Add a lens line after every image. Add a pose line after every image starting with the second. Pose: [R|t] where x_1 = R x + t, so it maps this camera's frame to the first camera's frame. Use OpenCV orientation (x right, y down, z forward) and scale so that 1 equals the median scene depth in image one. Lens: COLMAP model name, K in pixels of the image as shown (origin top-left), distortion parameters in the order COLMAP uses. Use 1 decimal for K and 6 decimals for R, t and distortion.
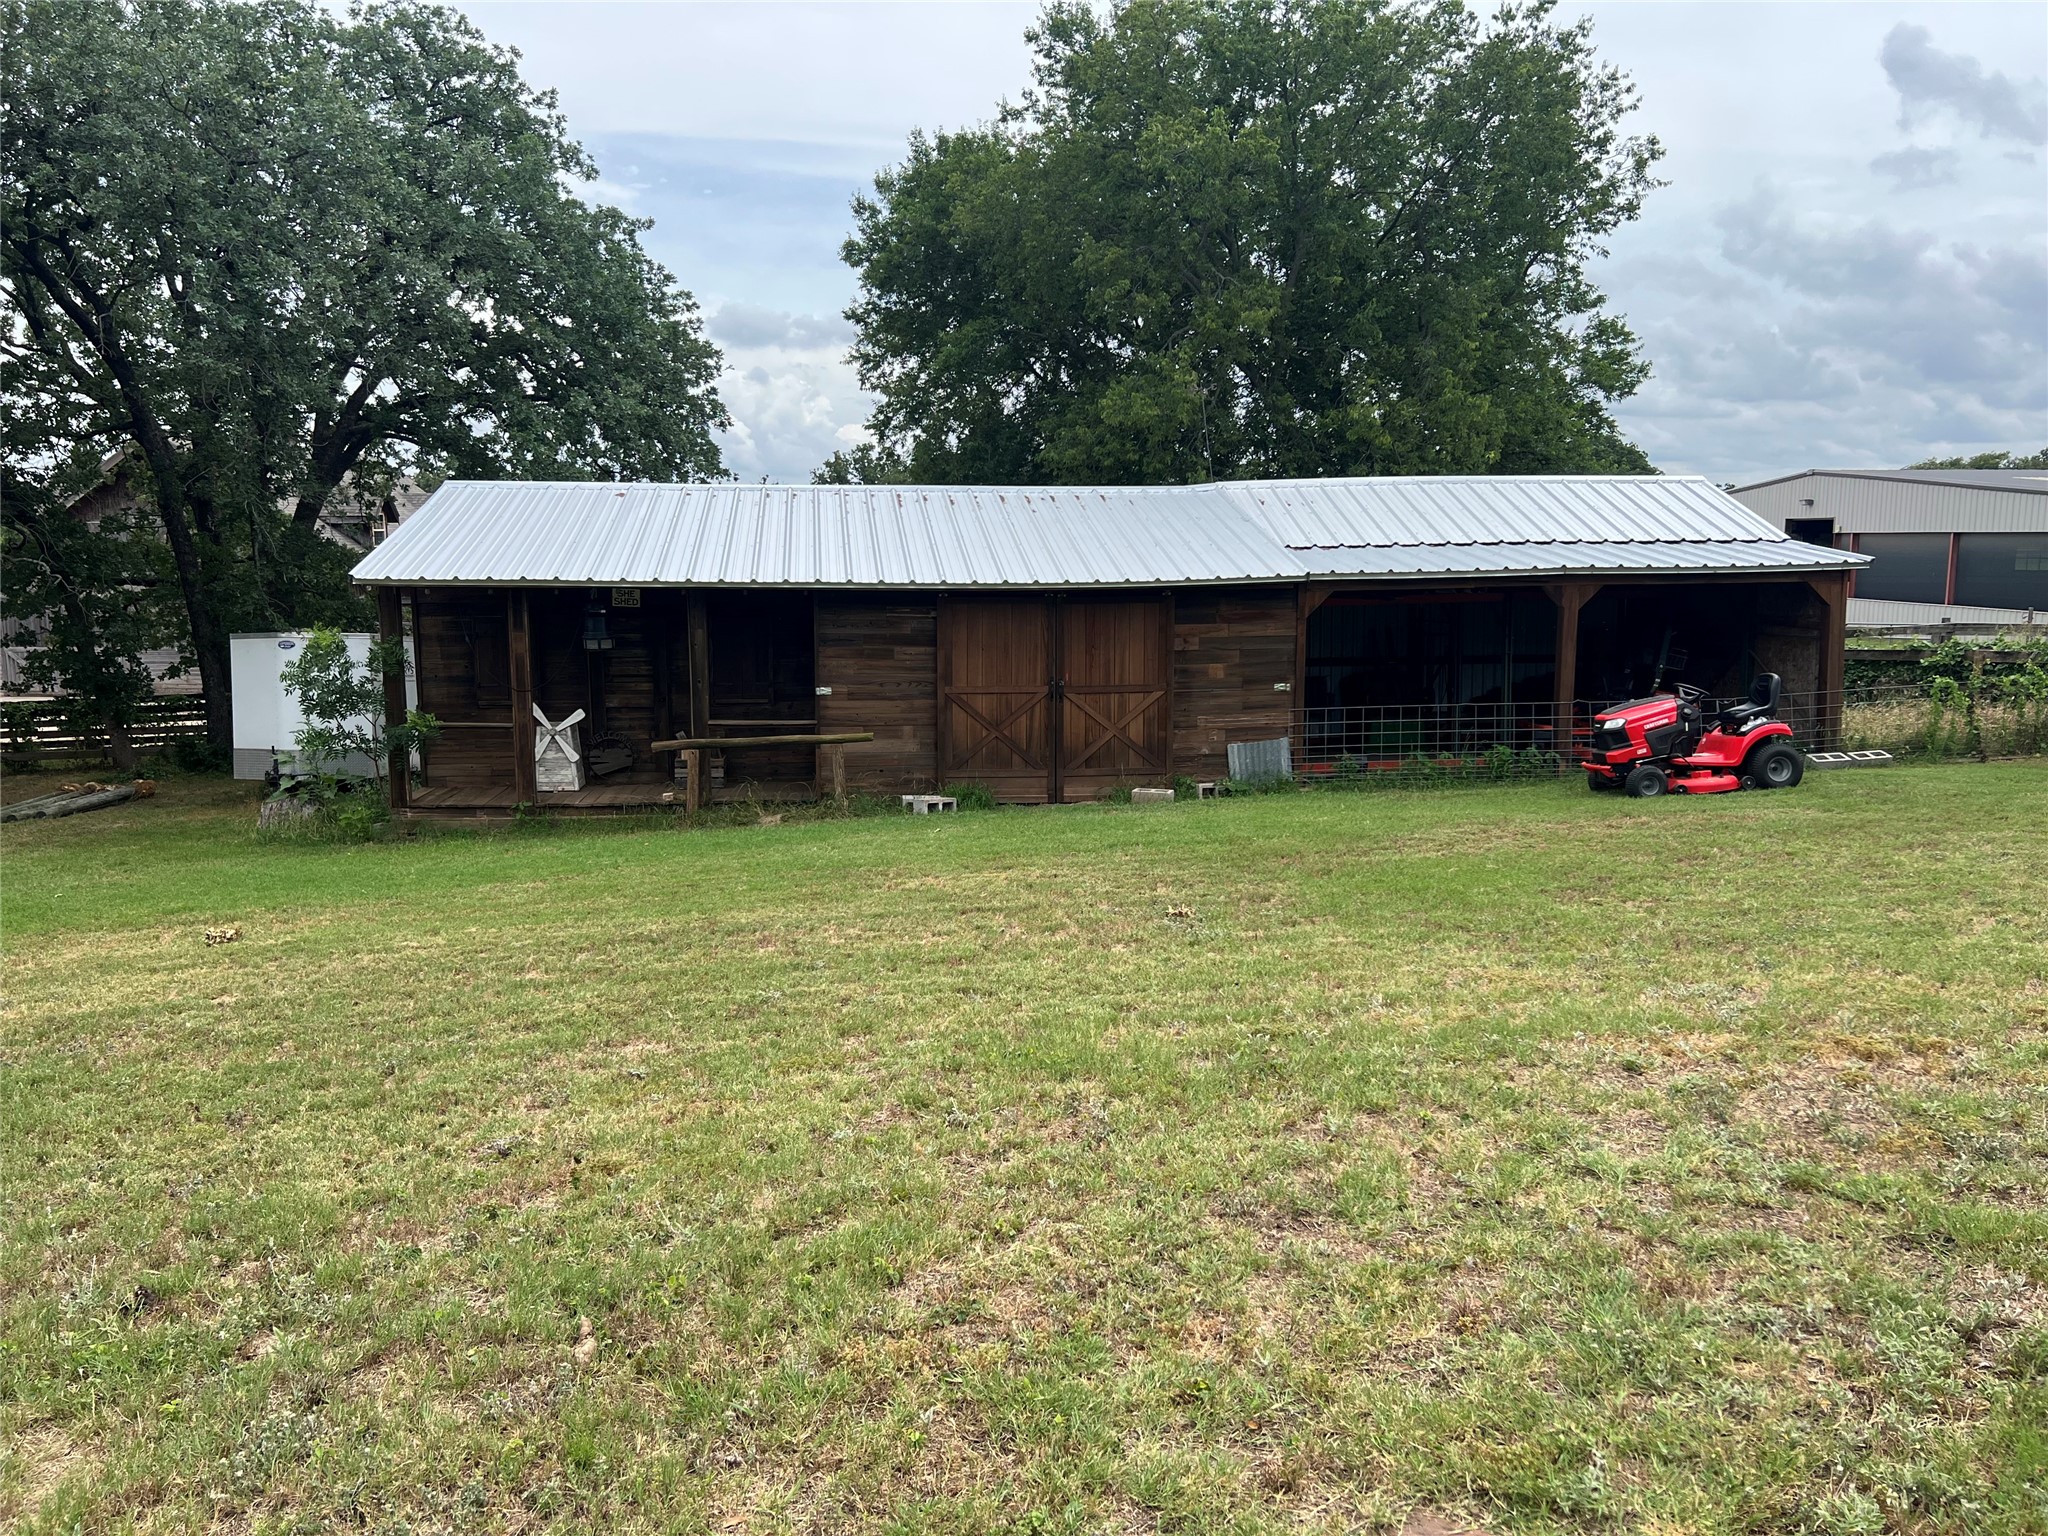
lens RADIAL K [[1541.8, 0, 1025.6], [0, 1541.8, 767.3], [0, 0, 1]] dist [0.053354, 0.002246]
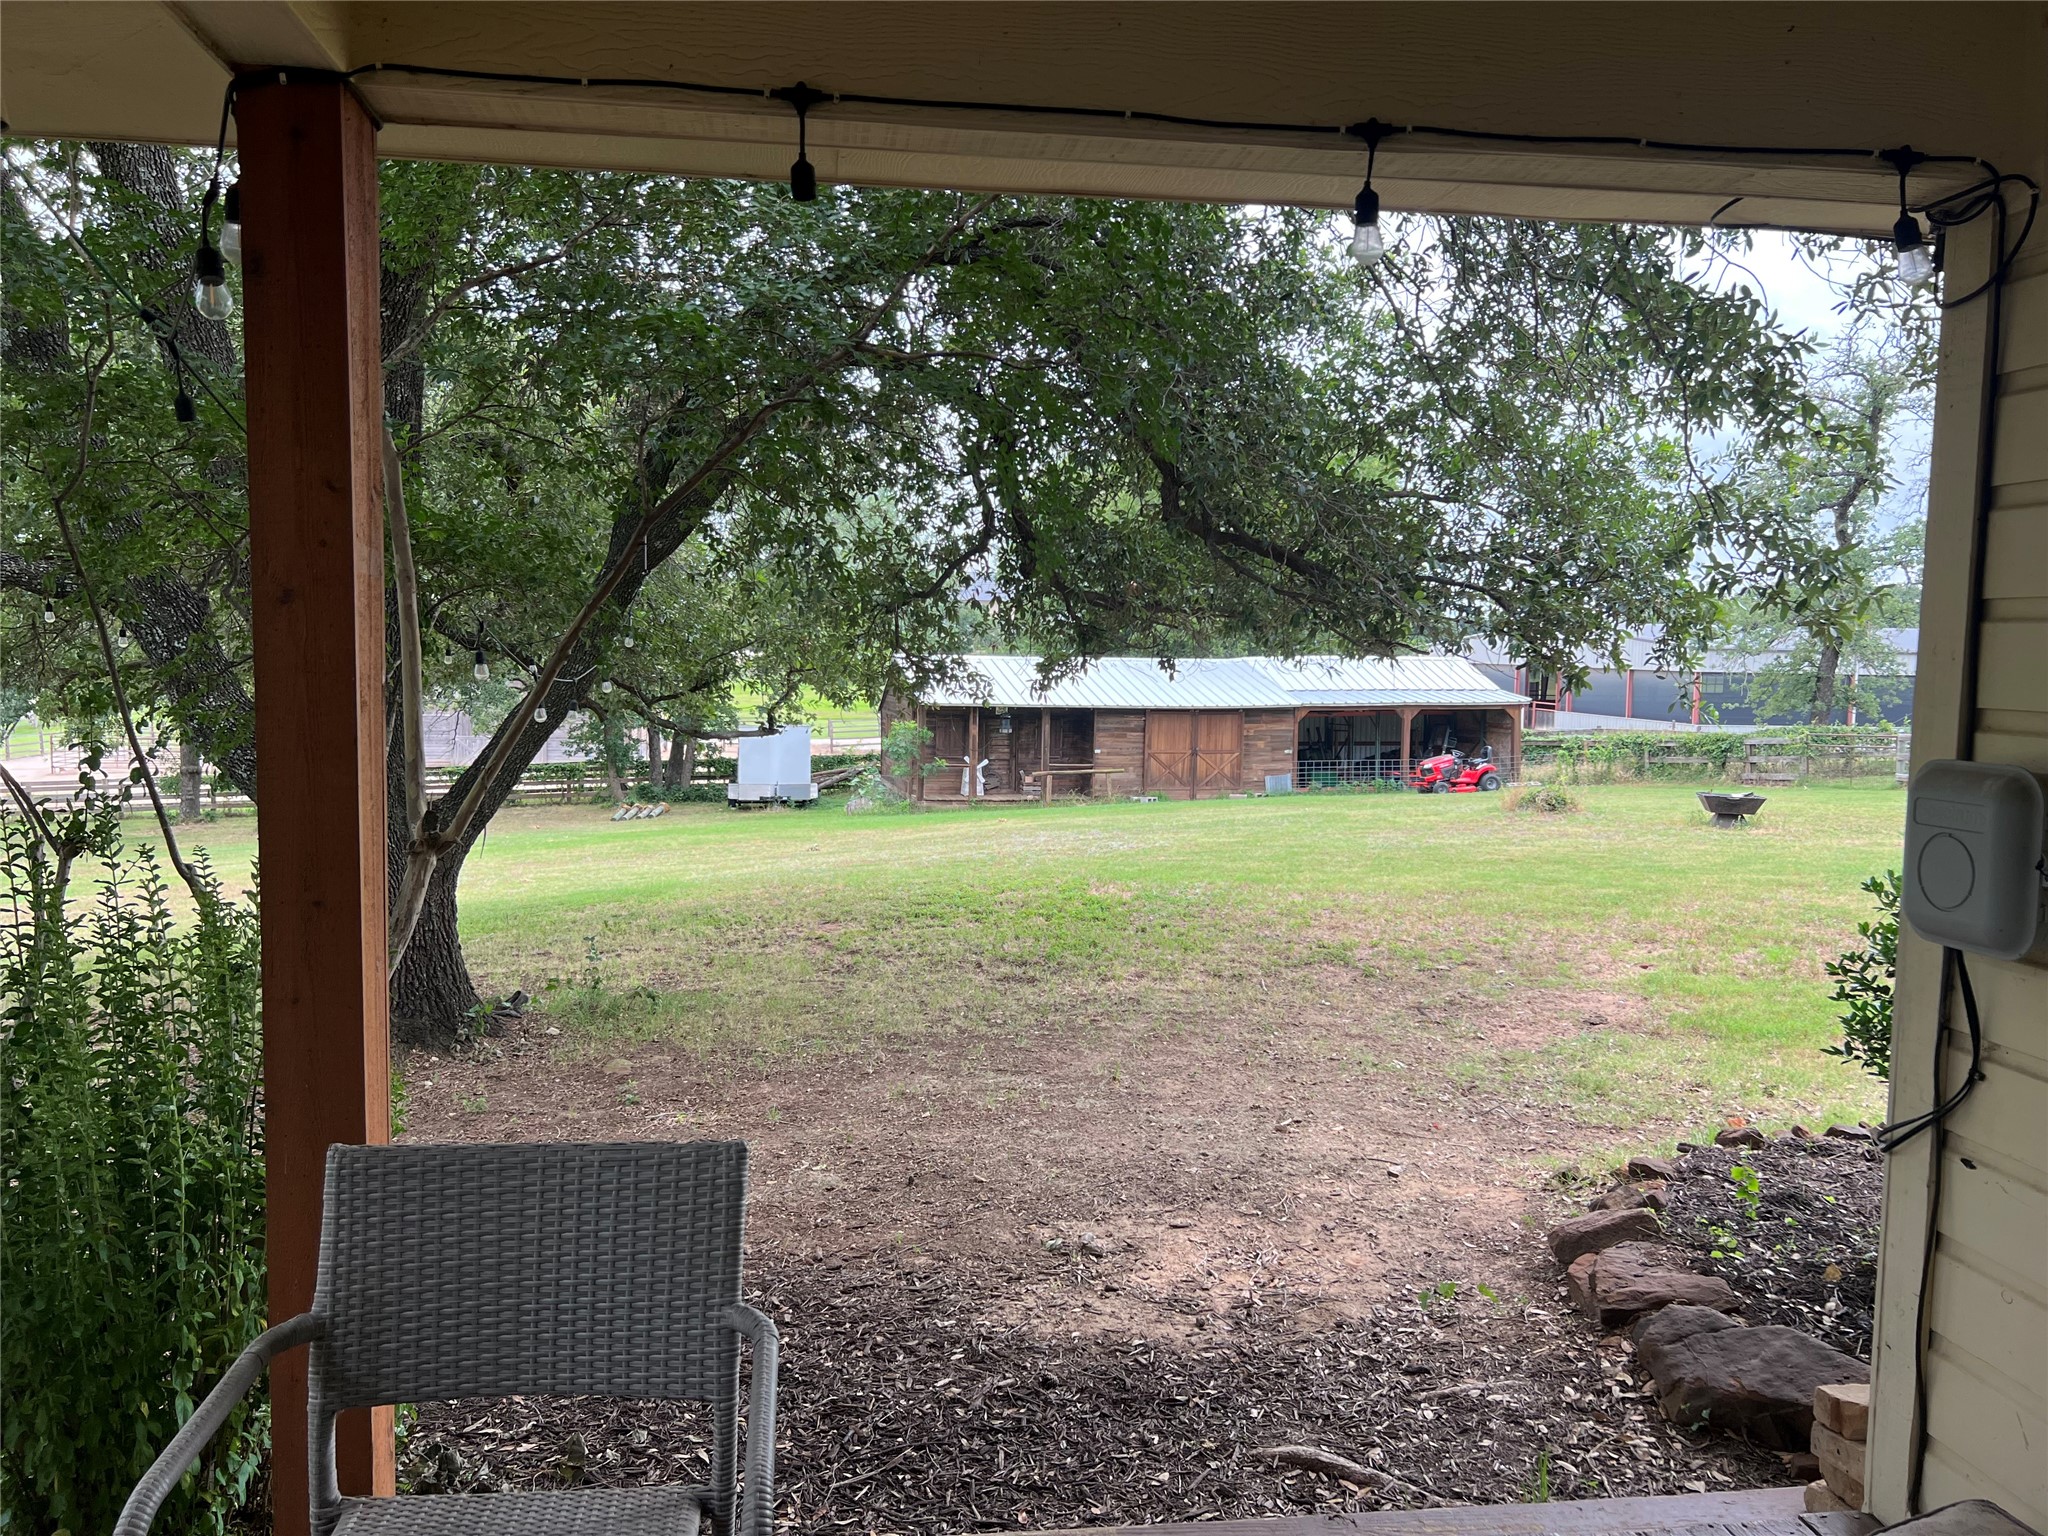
lens RADIAL K [[1541.8, 0, 1022.1], [0, 1541.8, 769.3], [0, 0, 1]] dist [0.053354, 0.002246]
pose [[0.993199, 0.006582, 0.116241, -0.506207], [0.001427, 0.997637, -0.068686, 0.134560], [-0.116418, 0.068385, 0.990843, -1.259823]]
